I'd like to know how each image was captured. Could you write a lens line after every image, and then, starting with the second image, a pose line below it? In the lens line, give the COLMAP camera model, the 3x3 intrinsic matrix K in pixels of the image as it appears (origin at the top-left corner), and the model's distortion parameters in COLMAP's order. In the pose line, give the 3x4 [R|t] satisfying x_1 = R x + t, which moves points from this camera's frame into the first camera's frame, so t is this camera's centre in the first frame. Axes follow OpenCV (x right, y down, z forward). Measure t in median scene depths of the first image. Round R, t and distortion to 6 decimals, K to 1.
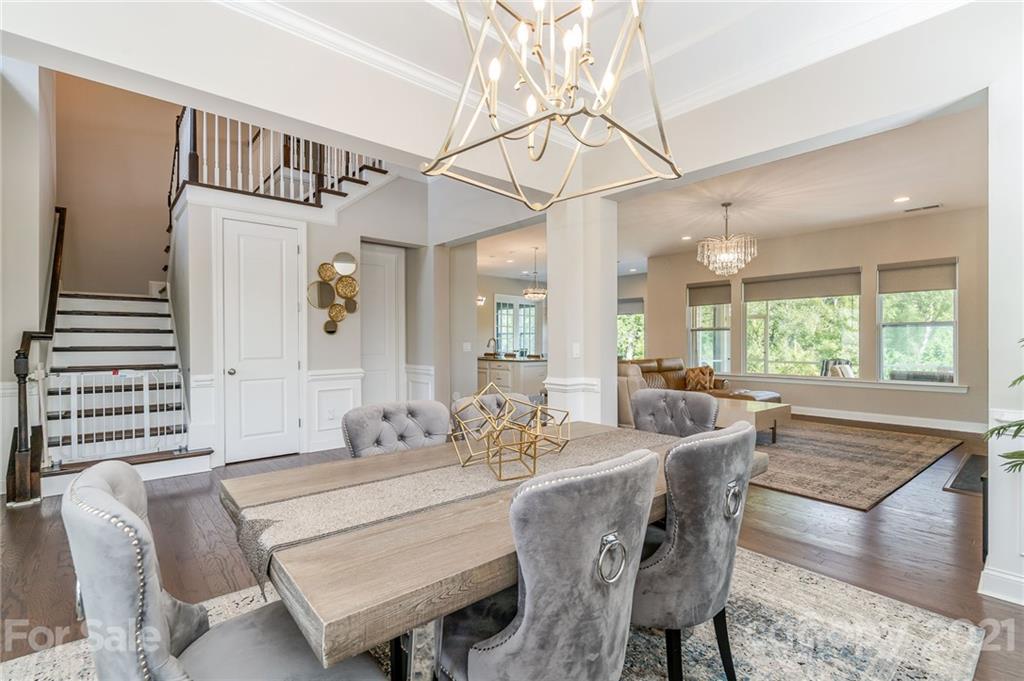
lens RADIAL K [[460.8, 0, 512.0], [0, 460.8, 340.5], [0, 0, 1]] dist [0.001395, 0.000131]
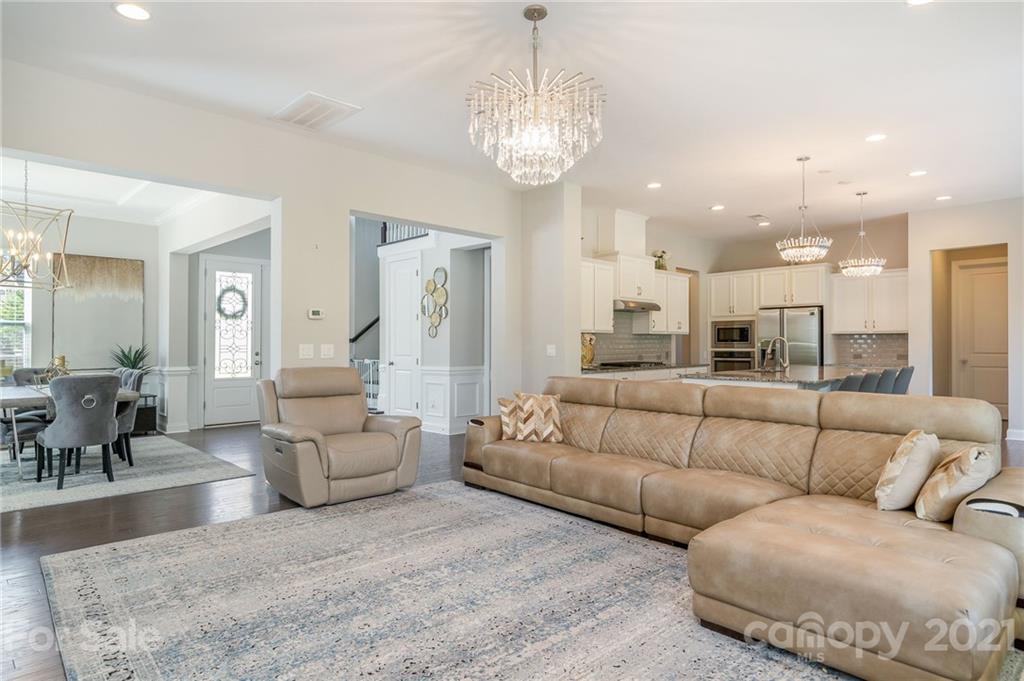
lens RADIAL K [[584.9, 0, 512.0], [0, 584.9, 340.5], [0, 0, 1]] dist [0.000536, -0.000496]
pose [[0.068191, -0.003573, -0.997666, 1.417706], [0.003757, 0.999987, -0.003324, 0.001296], [0.997665, -0.003522, 0.068204, 1.354330]]
